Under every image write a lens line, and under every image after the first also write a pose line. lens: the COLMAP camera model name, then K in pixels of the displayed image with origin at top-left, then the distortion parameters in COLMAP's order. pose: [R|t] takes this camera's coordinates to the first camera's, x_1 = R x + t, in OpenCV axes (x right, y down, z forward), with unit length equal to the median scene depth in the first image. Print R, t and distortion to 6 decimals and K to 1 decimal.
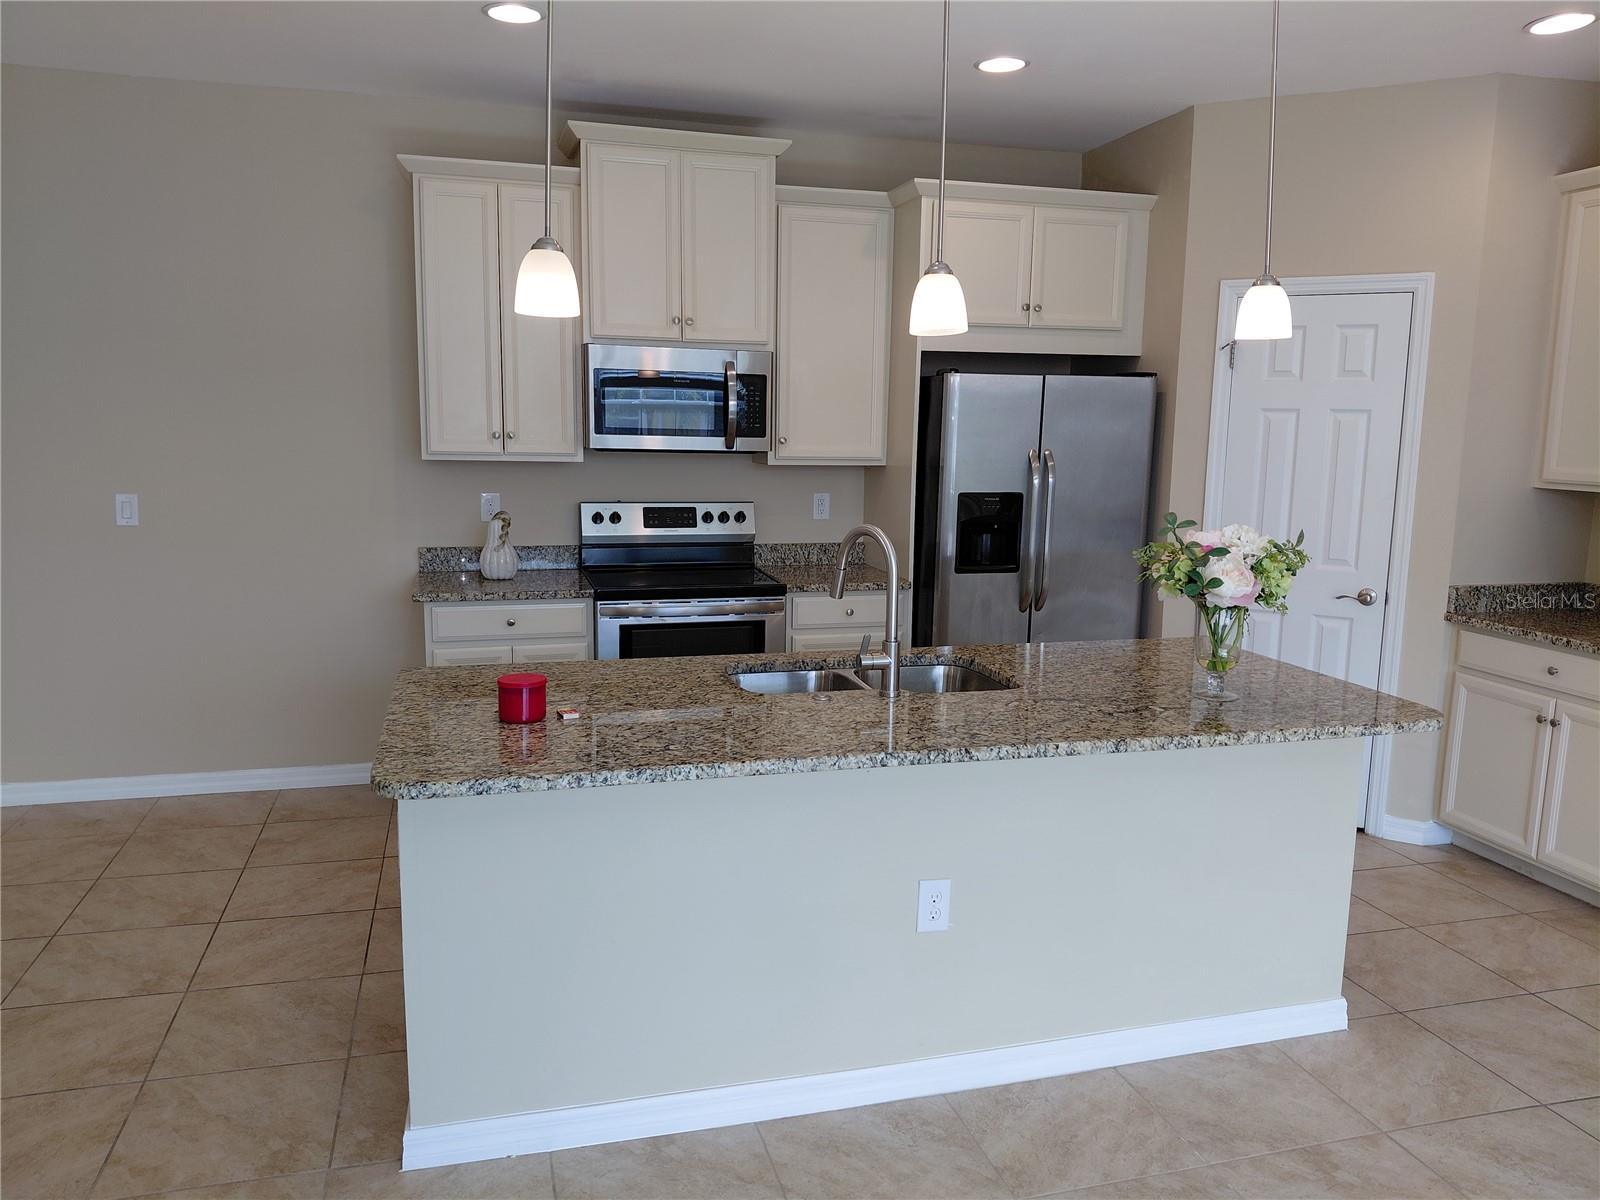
lens RADIAL K [[1167.1, 0, 800.0], [0, 1167.1, 600.0], [0, 0, 1]] dist [-0.001370, -0.001111]
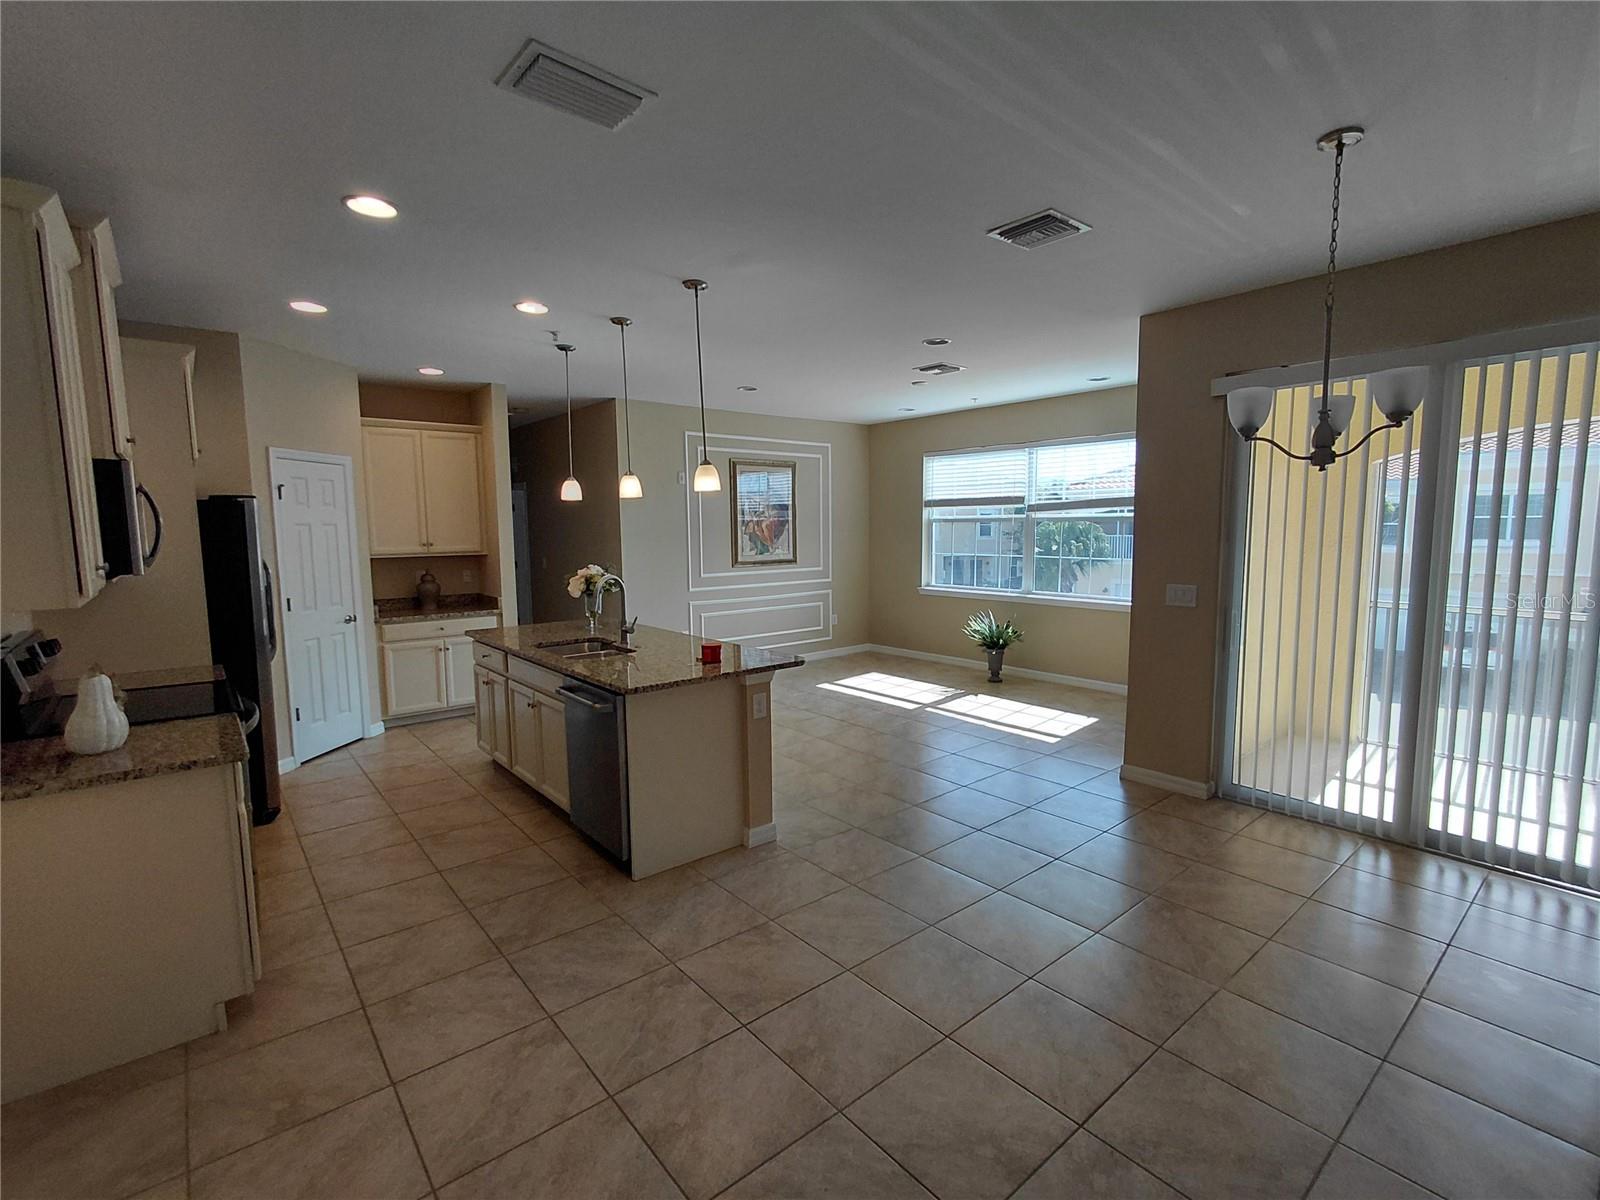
lens RADIAL K [[737.2, 0, 800.0], [0, 737.2, 600.0], [0, 0, 1]] dist [0.000974, 0.000134]
pose [[-0.403124, -0.096393, 0.910055, -1.074793], [0.149028, 0.974248, 0.169207, -0.149837], [-0.902929, 0.203835, -0.378378, 0.911001]]
